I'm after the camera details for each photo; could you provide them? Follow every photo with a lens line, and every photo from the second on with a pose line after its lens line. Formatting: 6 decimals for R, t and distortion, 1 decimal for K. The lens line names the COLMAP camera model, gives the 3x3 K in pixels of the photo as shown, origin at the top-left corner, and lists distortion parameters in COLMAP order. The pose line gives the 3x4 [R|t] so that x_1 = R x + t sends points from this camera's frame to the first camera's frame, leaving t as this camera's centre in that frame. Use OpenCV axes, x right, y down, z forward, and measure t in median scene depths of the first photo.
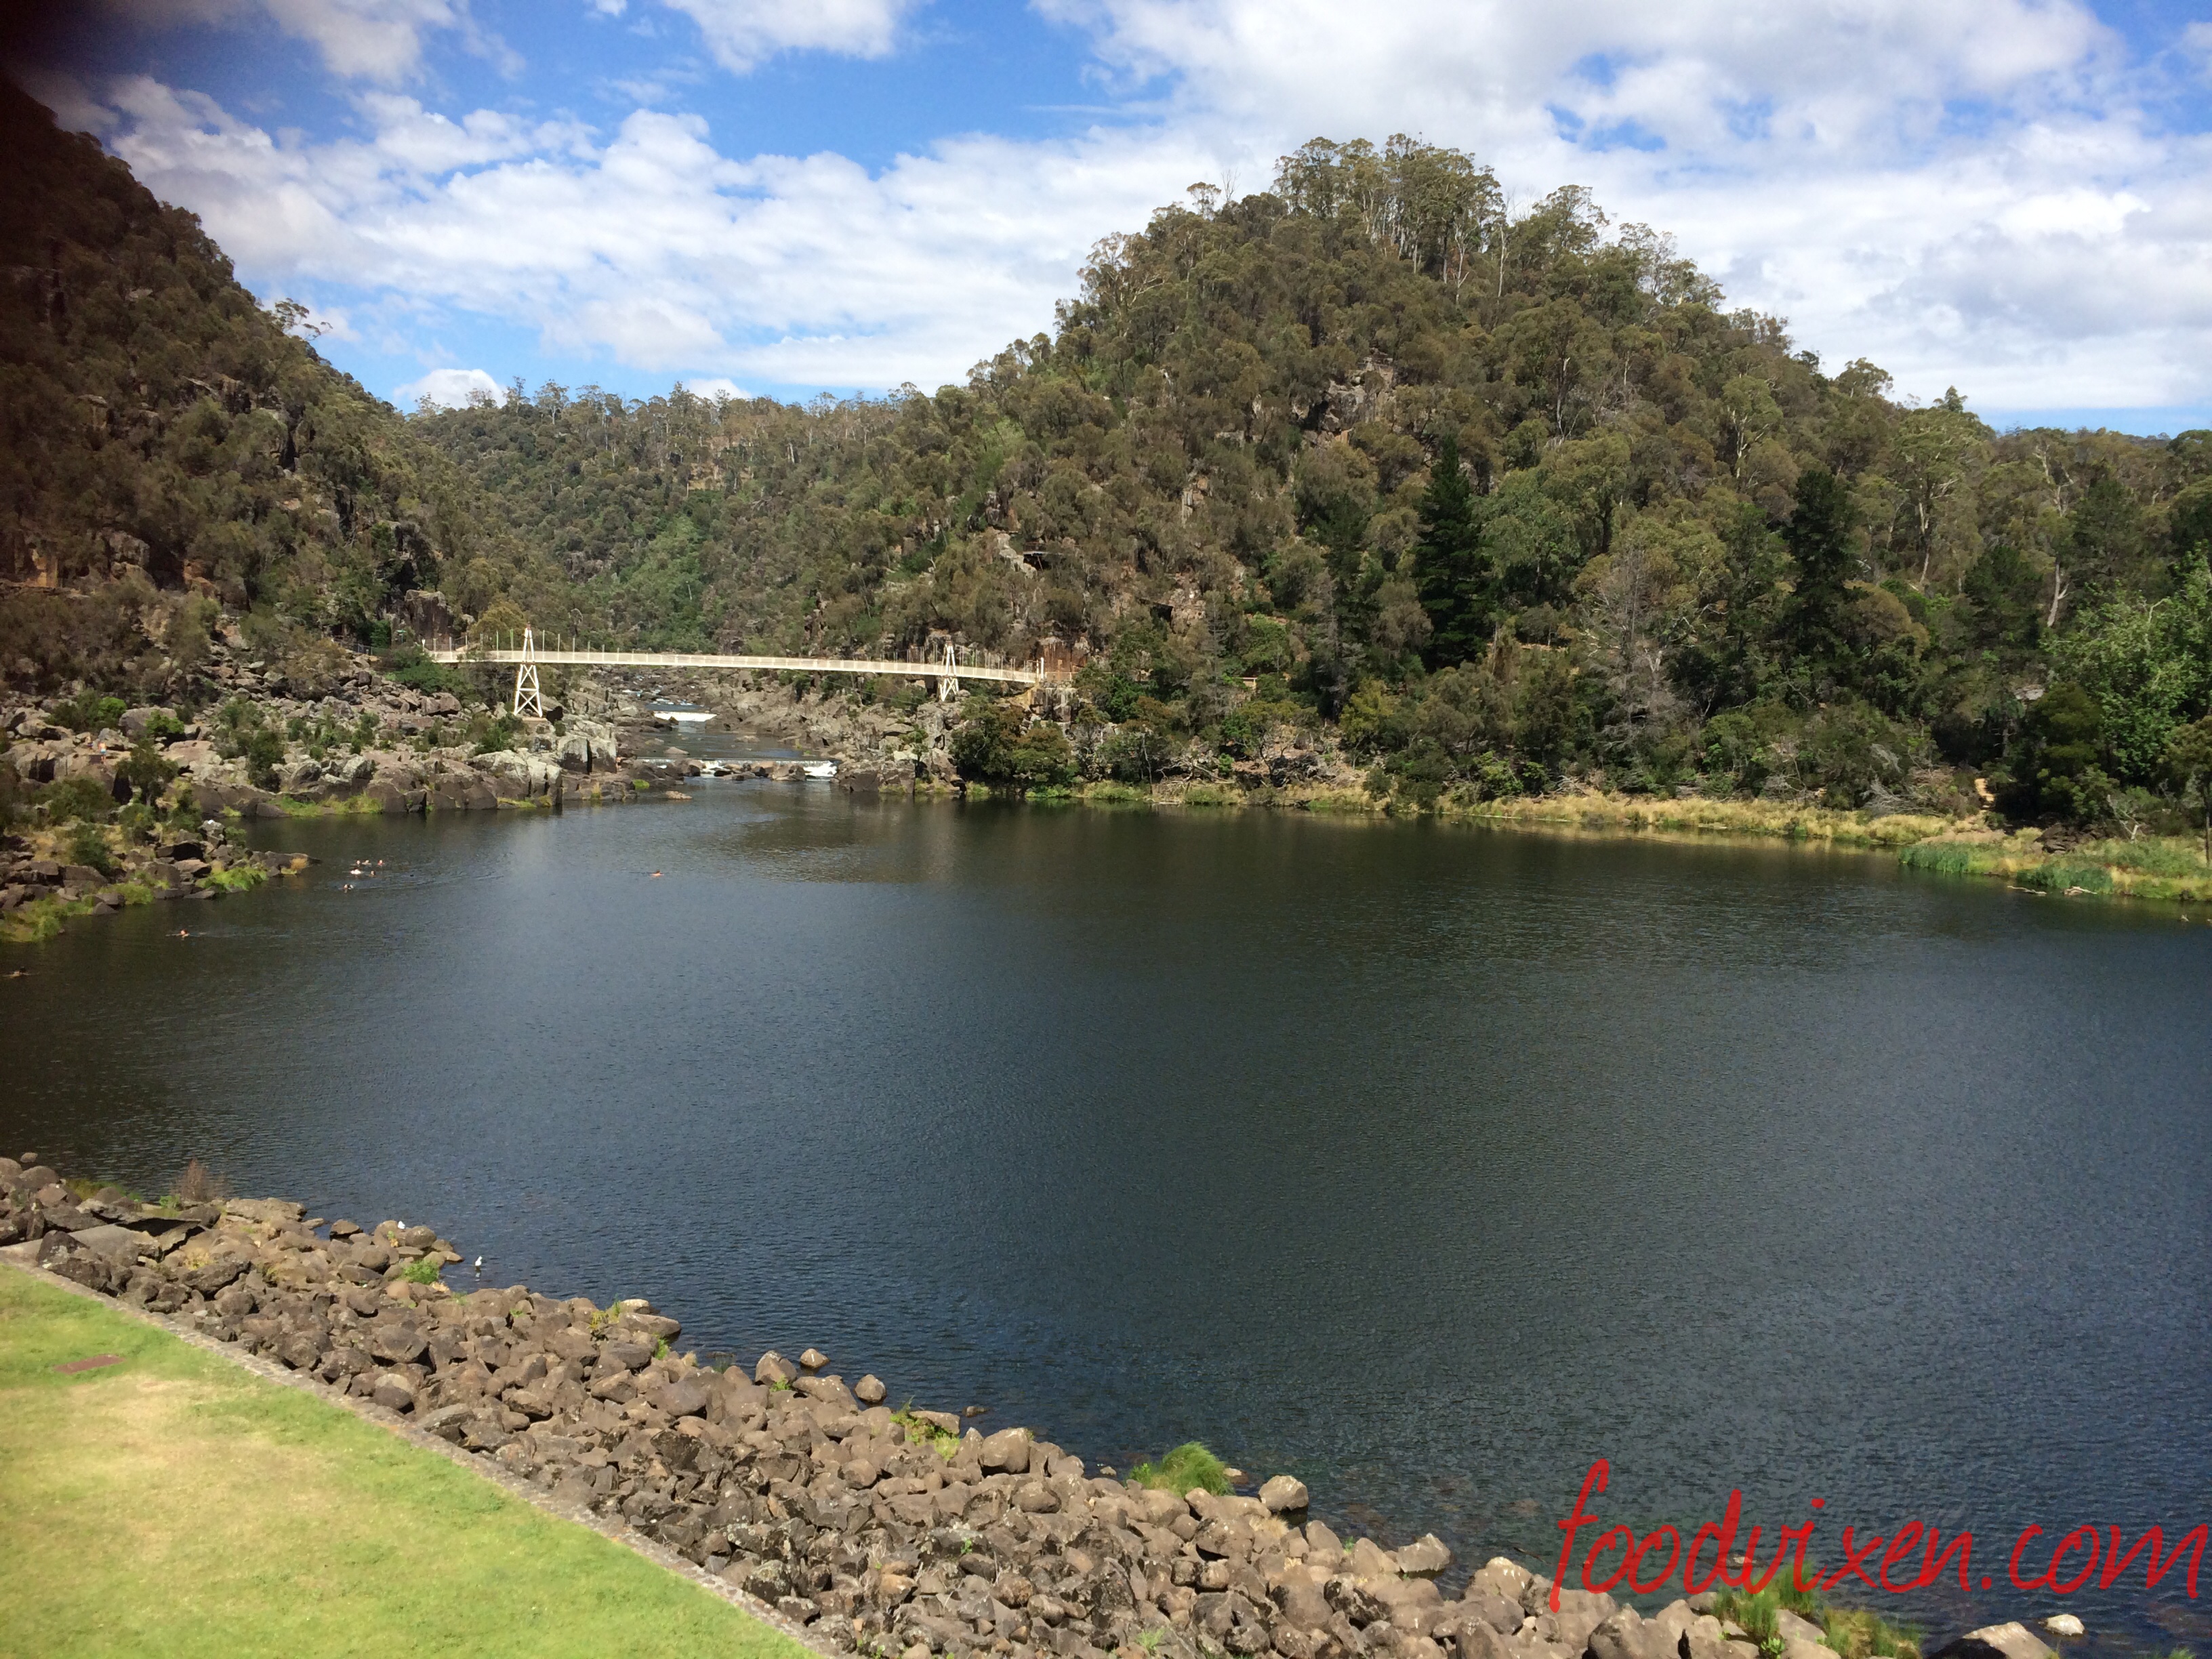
lens RADIAL K [[1881.2, 0, 1109.6], [0, 1881.2, 819.9], [0, 0, 1]] dist [0.059032, -0.063855]
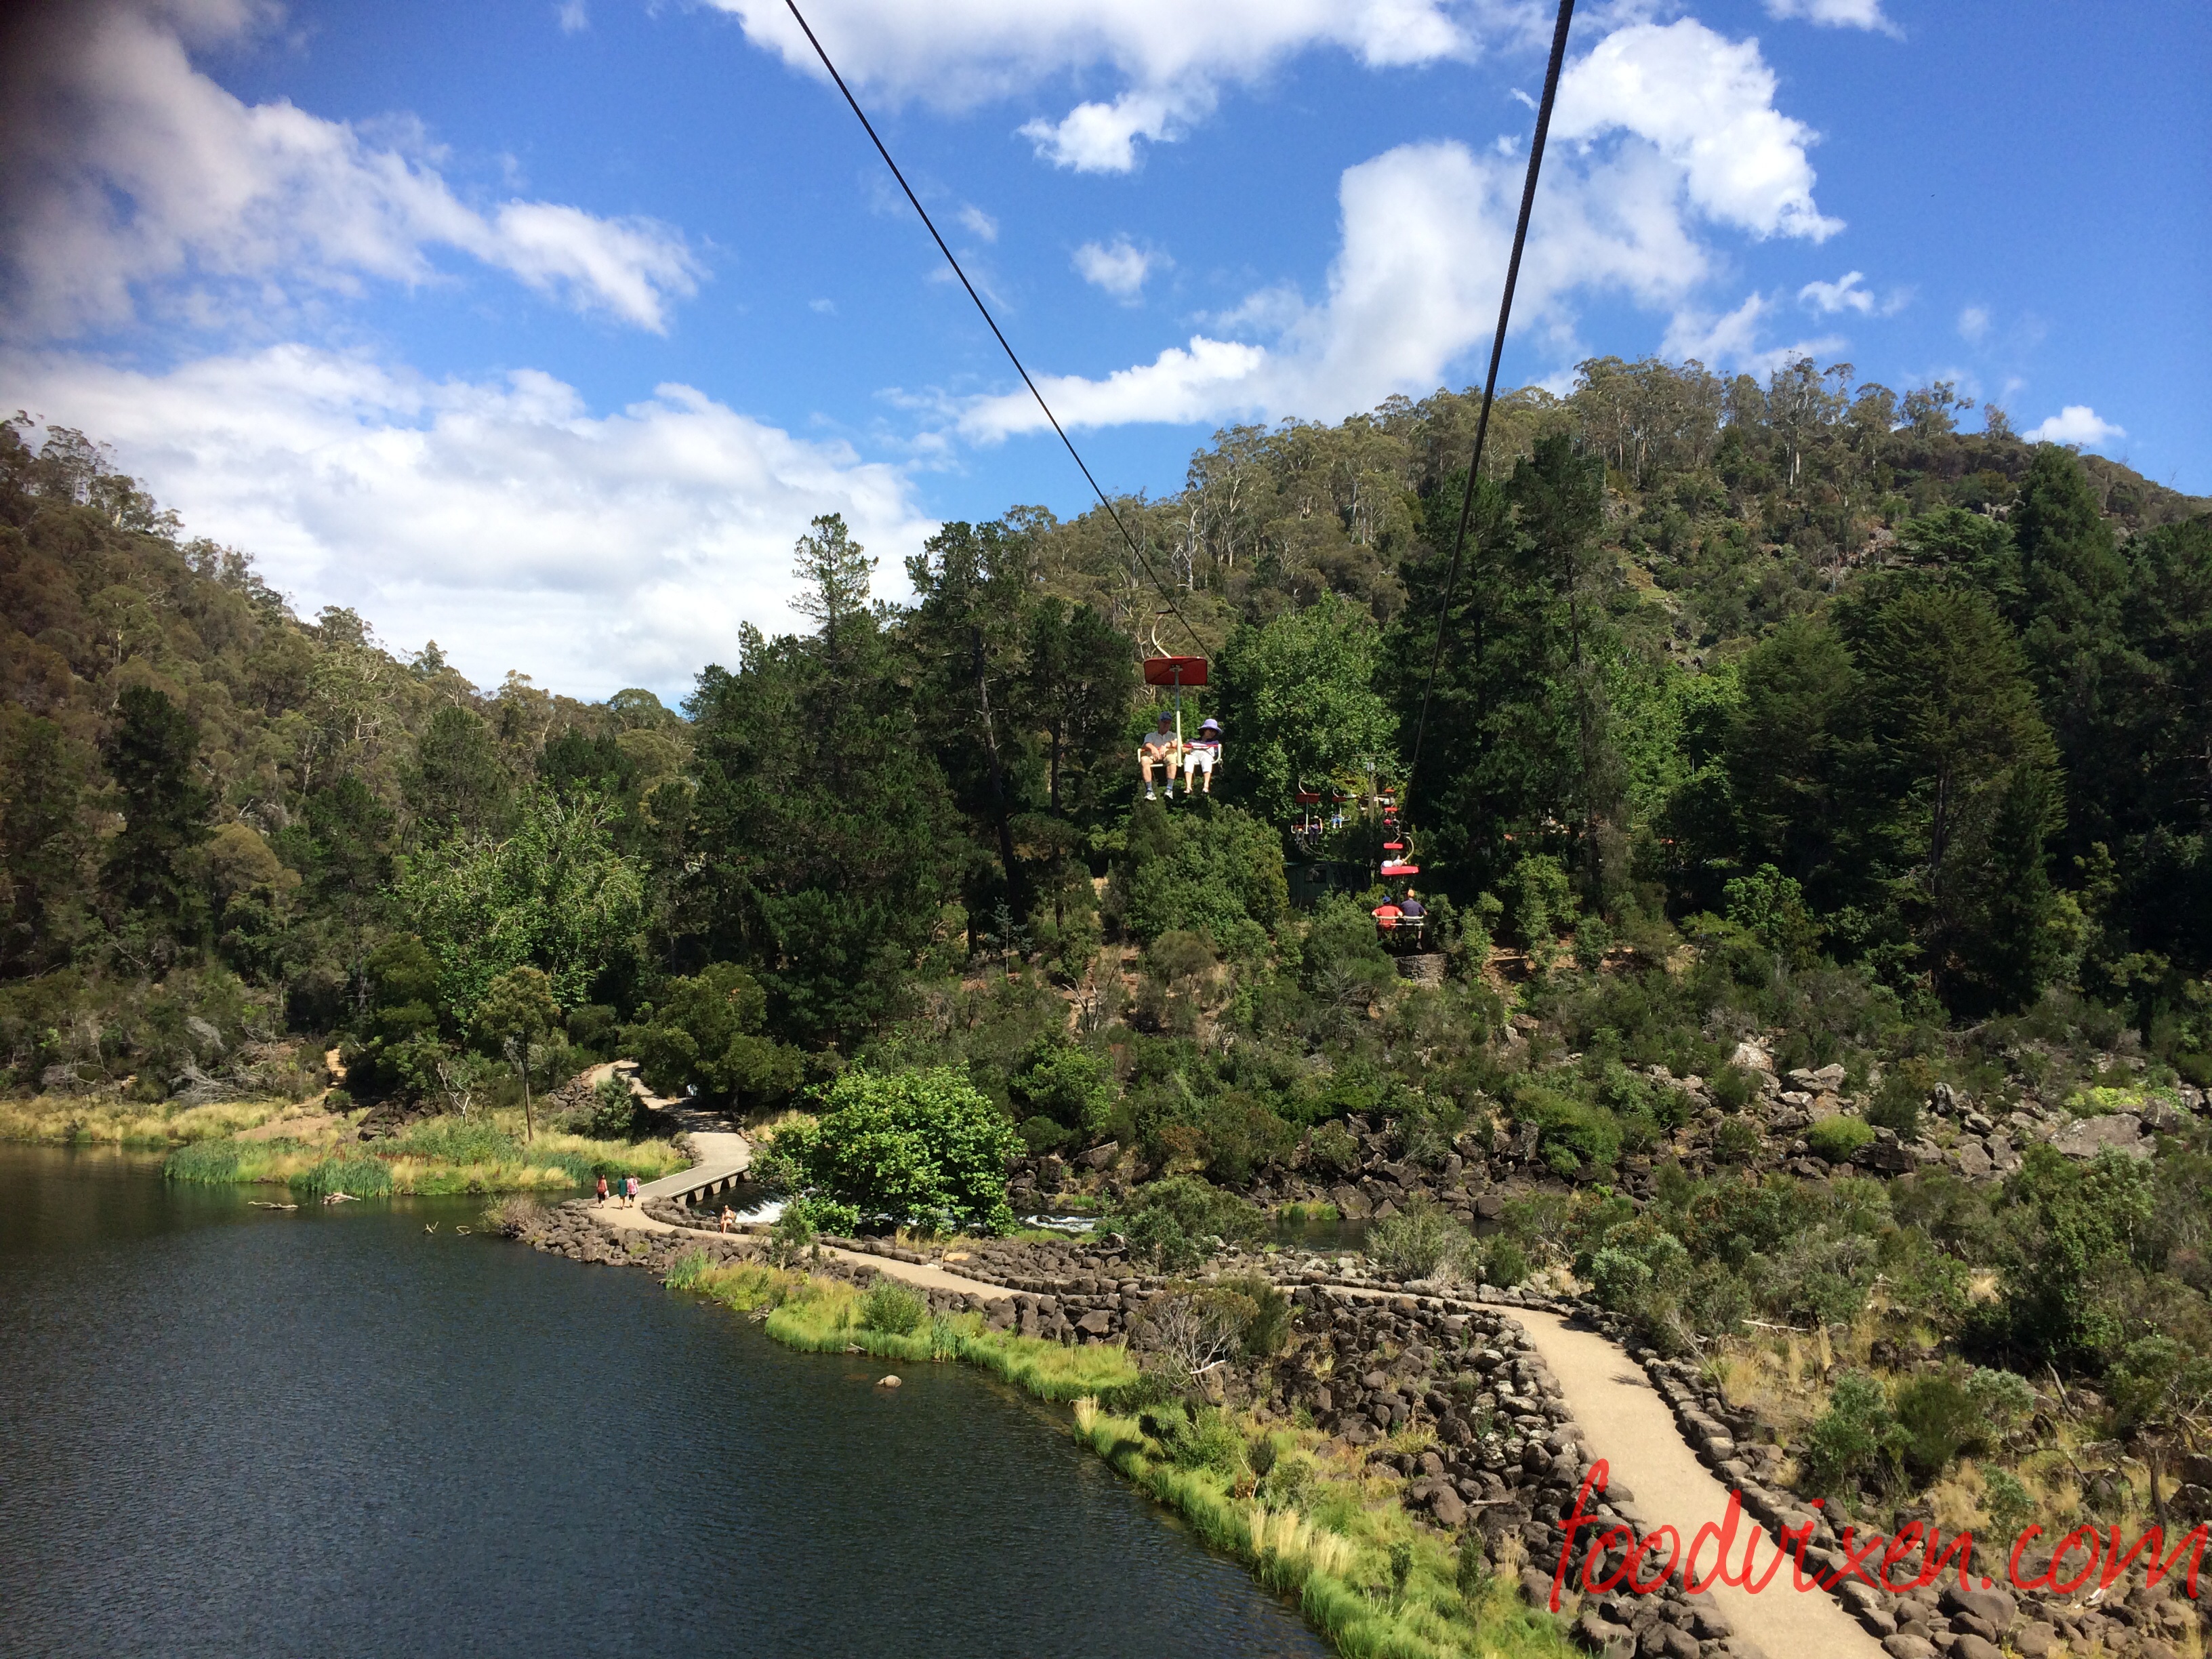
lens RADIAL K [[1881.2, 0, 1107.7], [0, 1881.2, 831.5], [0, 0, 1]] dist [0.059032, -0.063855]
pose [[0.753290, 0.009392, 0.657622, 0.167688], [0.077695, 0.991626, -0.103160, -0.004654], [-0.653084, 0.128803, 0.746252, 0.141122]]
